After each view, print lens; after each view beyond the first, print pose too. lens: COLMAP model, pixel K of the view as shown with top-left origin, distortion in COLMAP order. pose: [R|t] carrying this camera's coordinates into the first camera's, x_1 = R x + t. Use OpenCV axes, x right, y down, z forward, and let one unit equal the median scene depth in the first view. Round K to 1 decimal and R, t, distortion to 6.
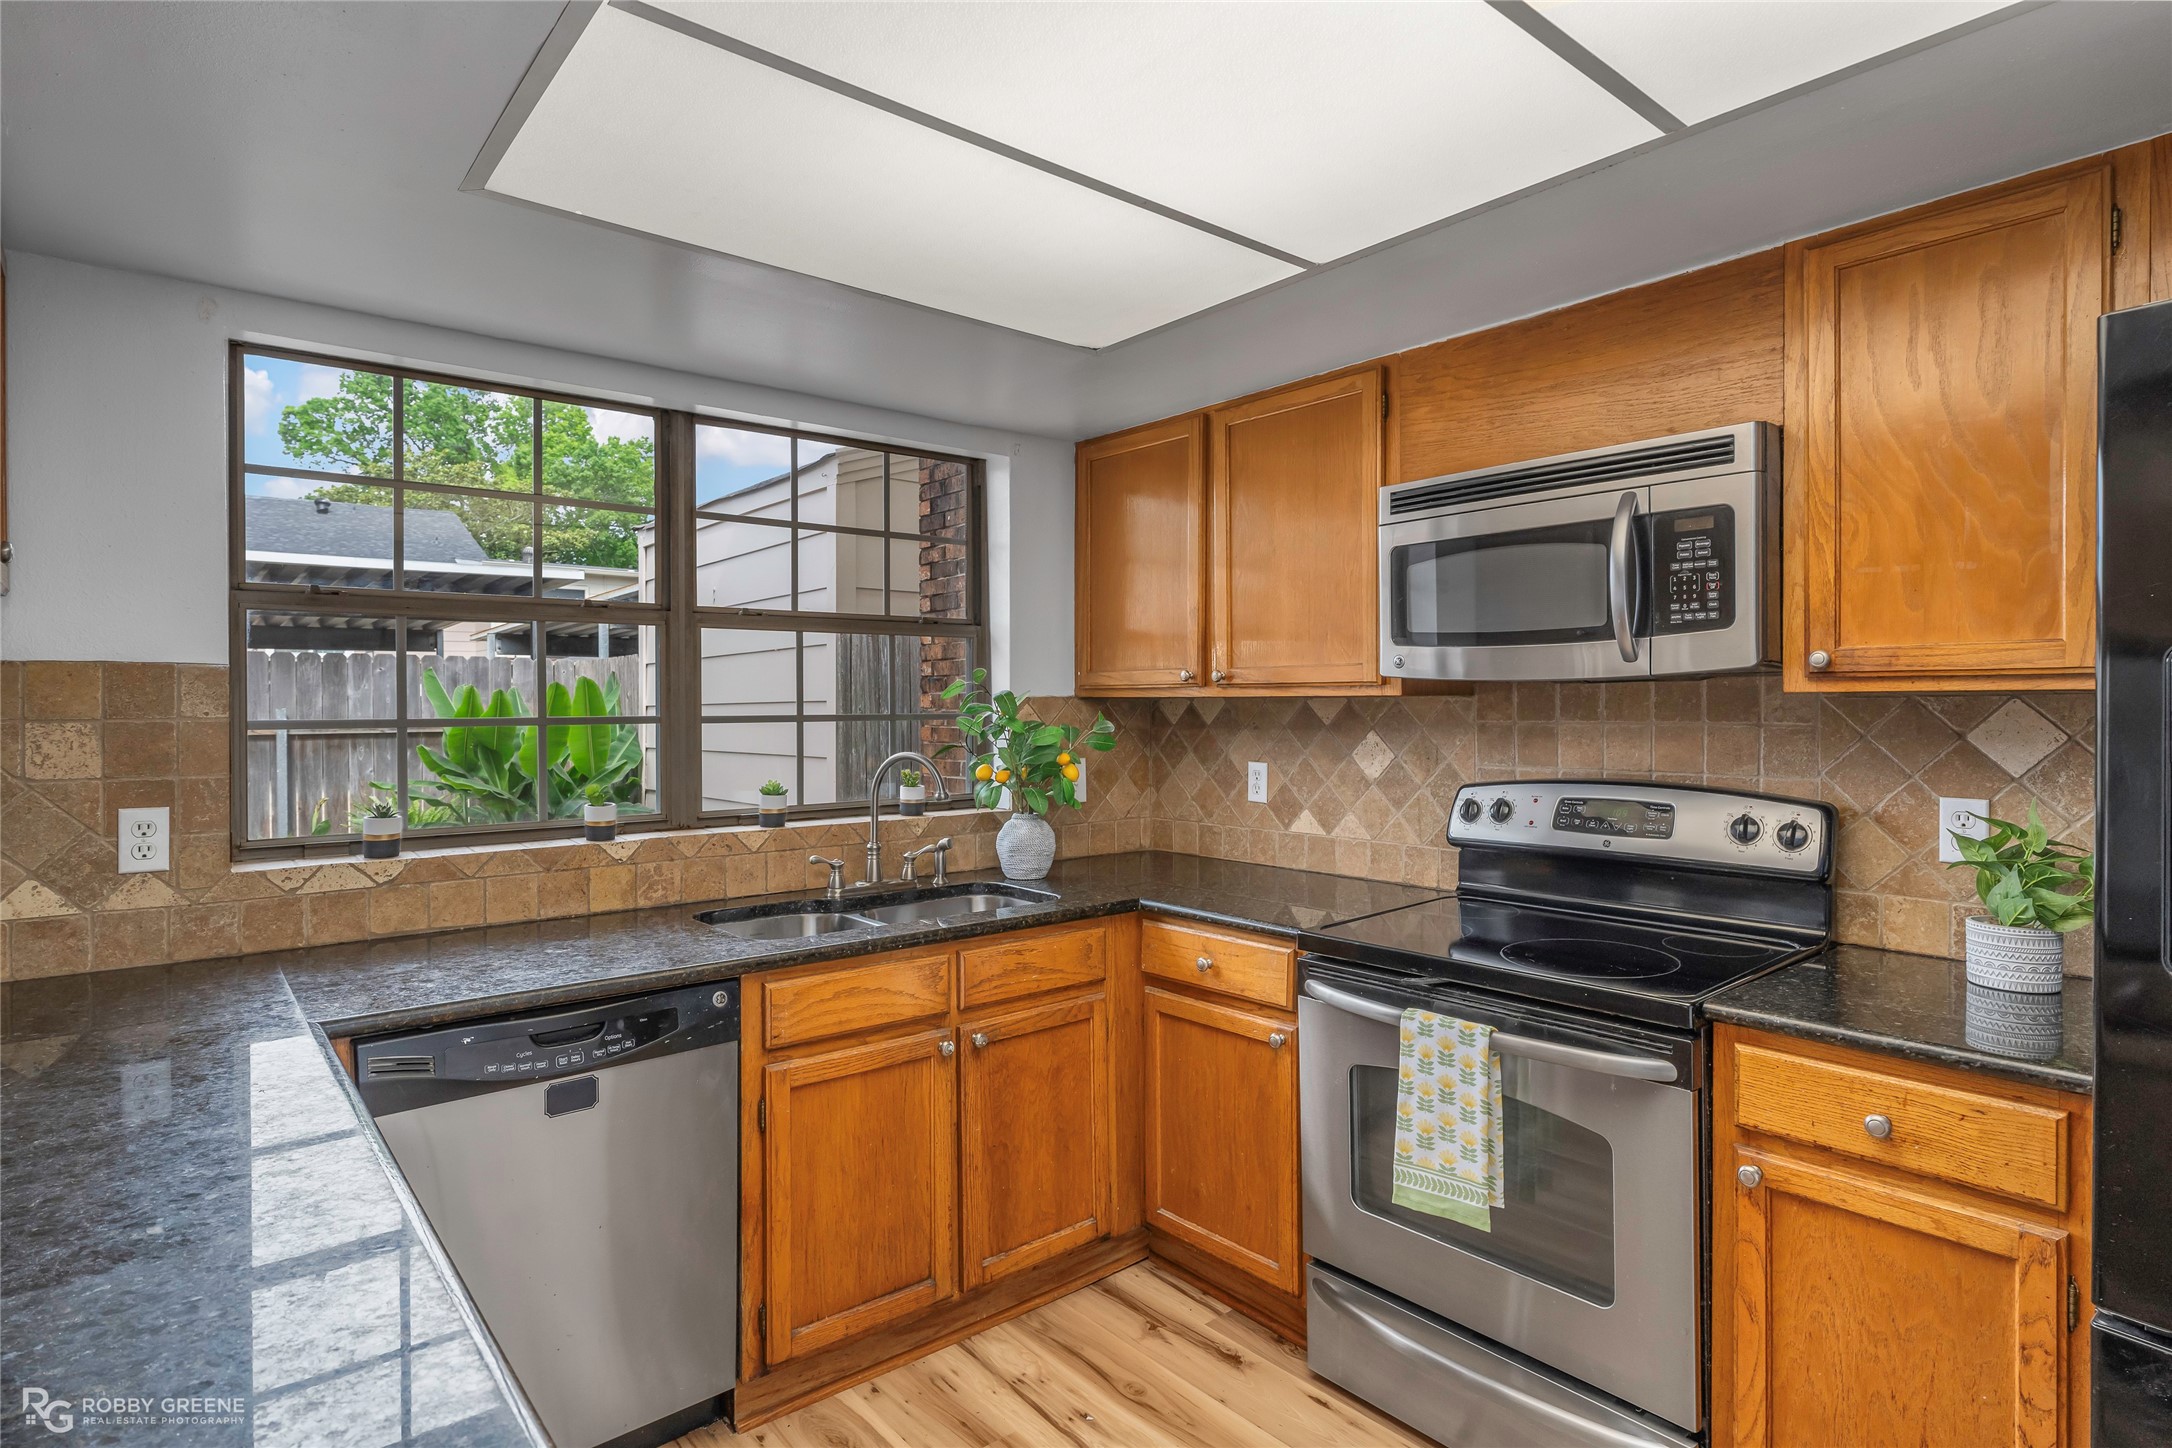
lens RADIAL K [[1131.0, 0, 1087.9], [0, 1131.0, 709.8], [0, 0, 1]] dist [-0.002273, 0.000085]
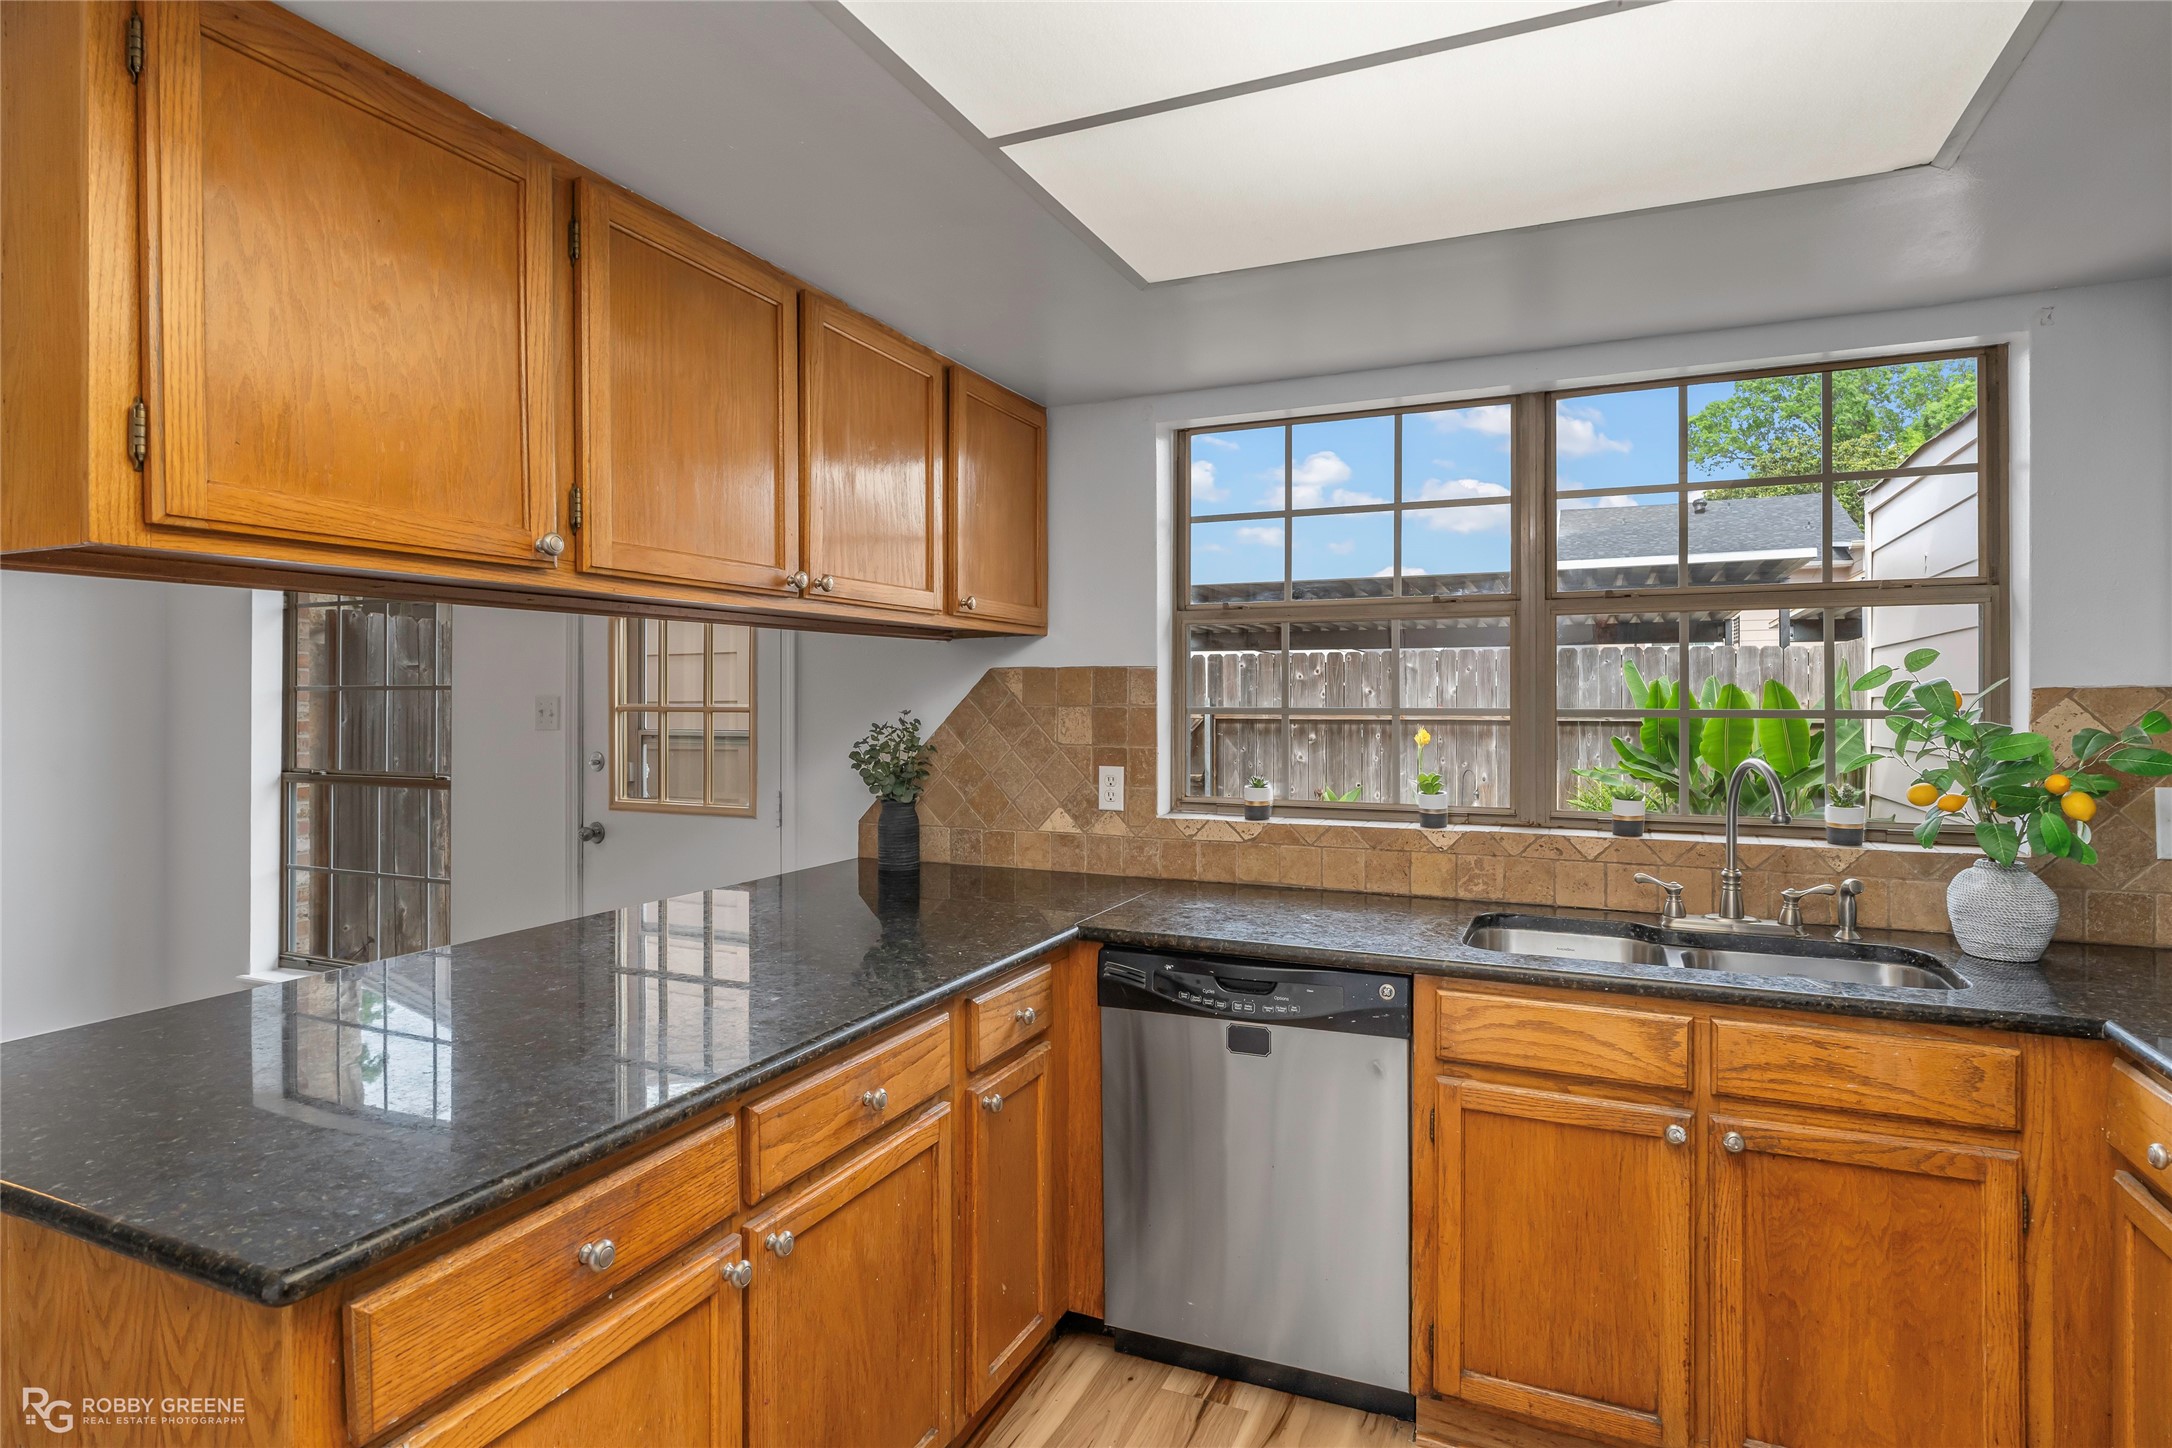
lens RADIAL K [[1142.3, 0, 1091.9], [0, 1142.3, 690.9], [0, 0, 1]] dist [-0.000493, 0.000468]
pose [[0.441750, -0.000046, -0.897138, 0.445125], [-0.006860, 0.999971, -0.003429, -0.005046], [0.897112, 0.007669, 0.441737, 0.303042]]
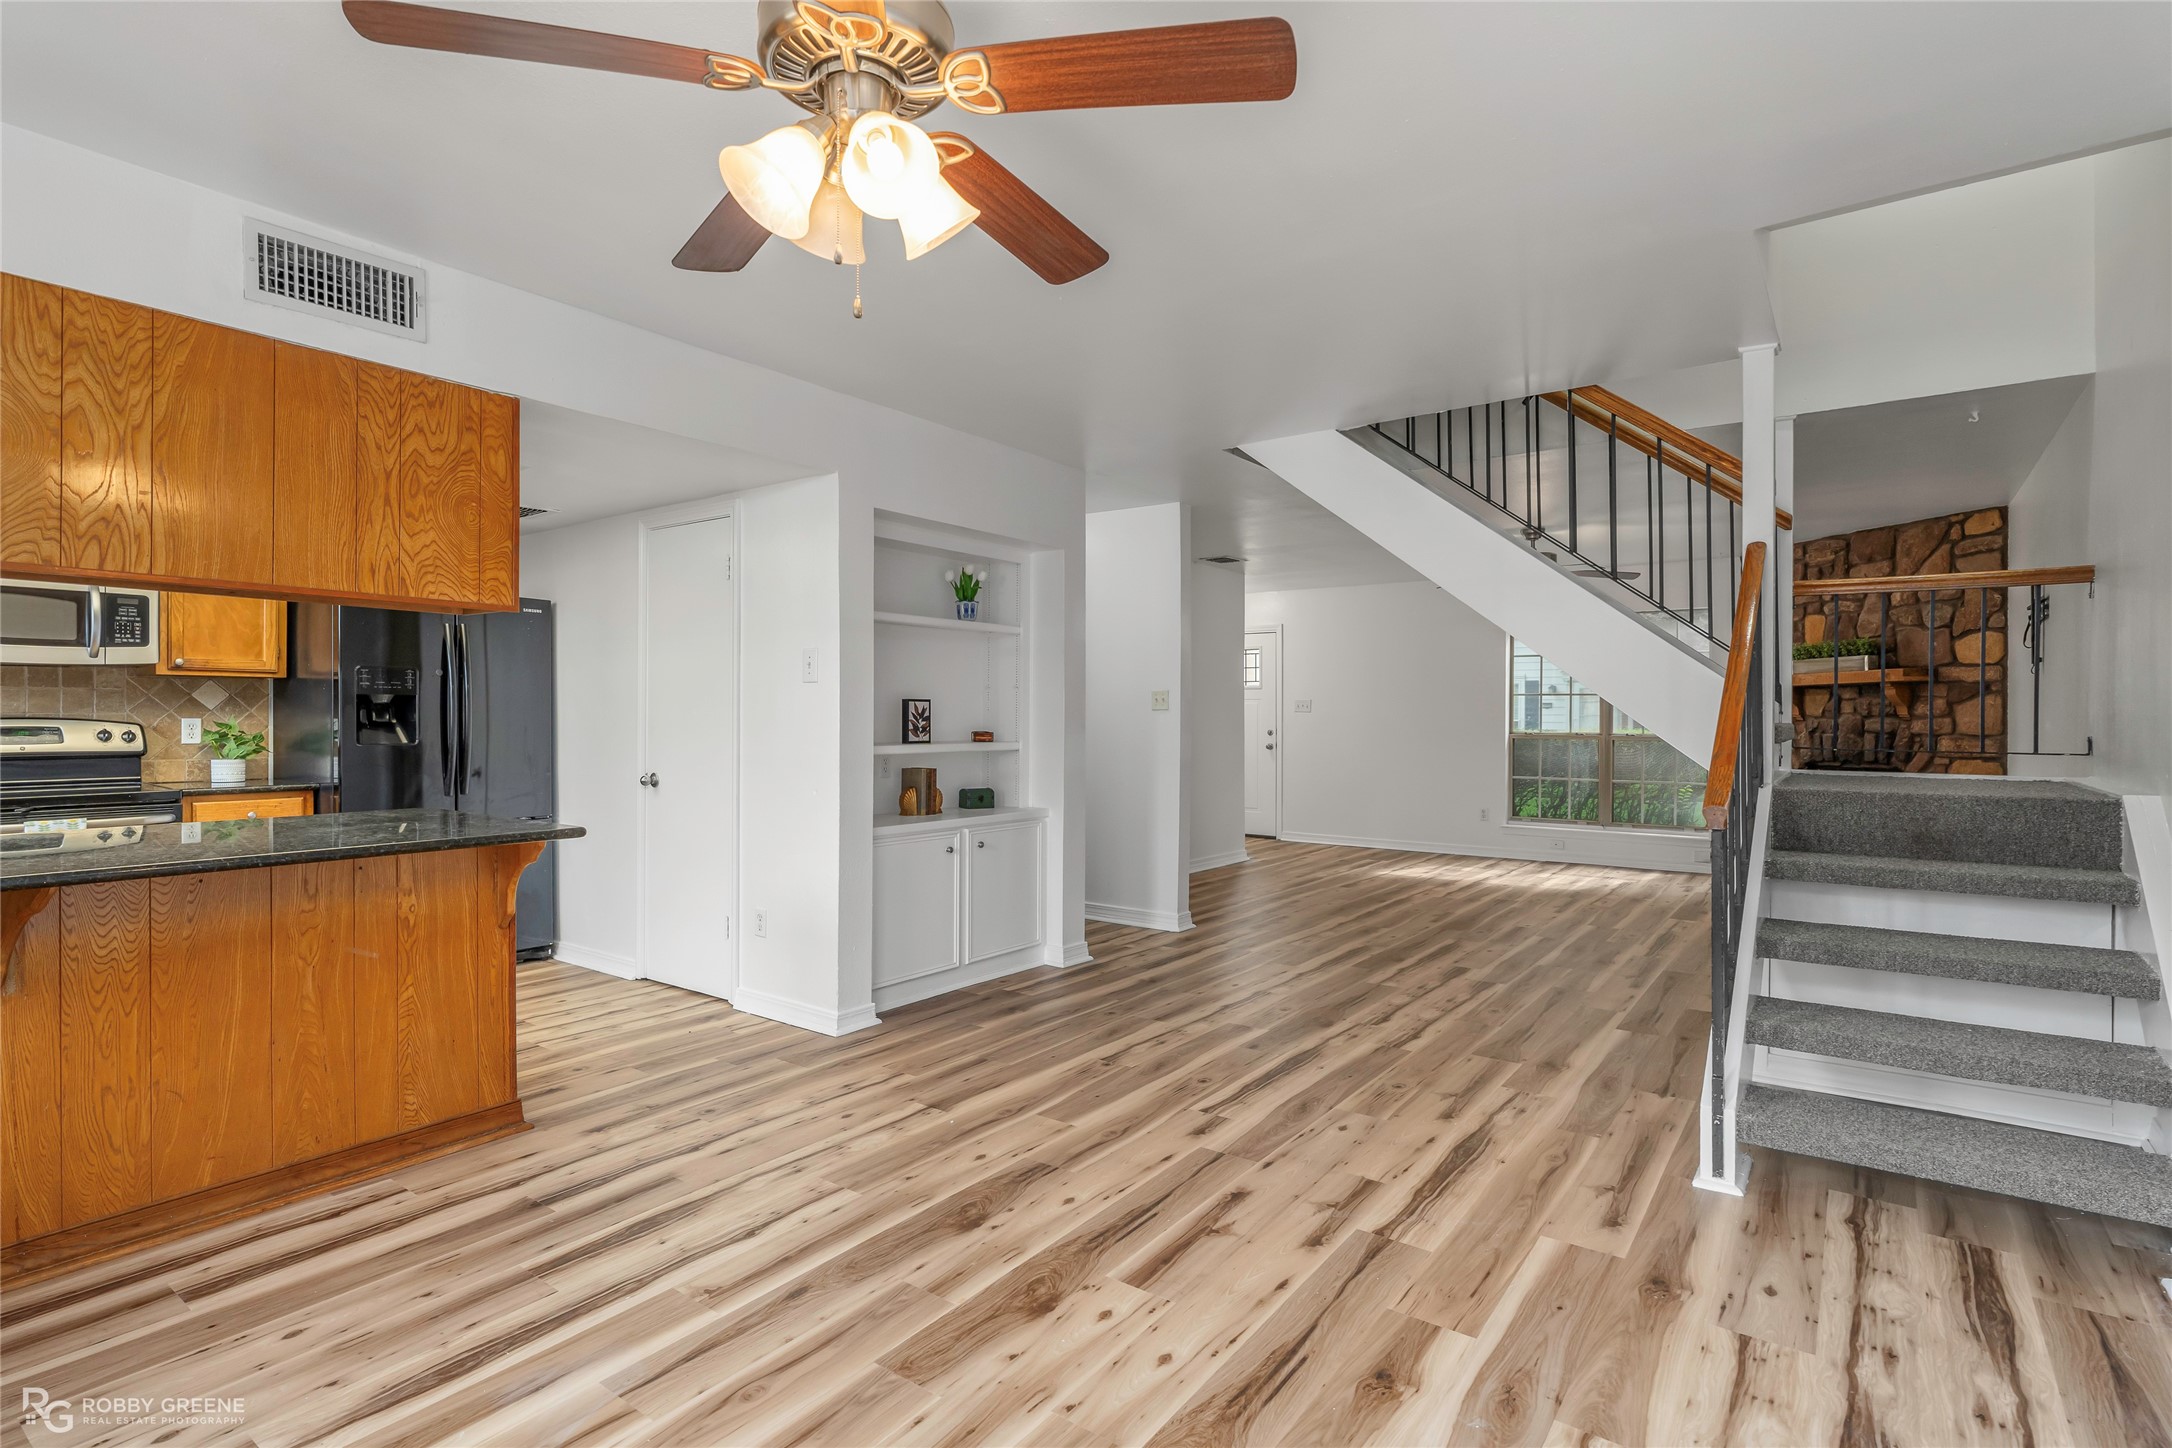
lens RADIAL K [[1063.7, 0, 1083.4], [0, 1063.7, 718.9], [0, 0, 1]] dist [-0.000748, -0.000190]
pose [[-0.239149, 0.000099, 0.970983, -1.894881], [0.005883, 0.999982, 0.001347, 0.080877], [-0.970965, 0.006034, -0.239145, -0.364319]]
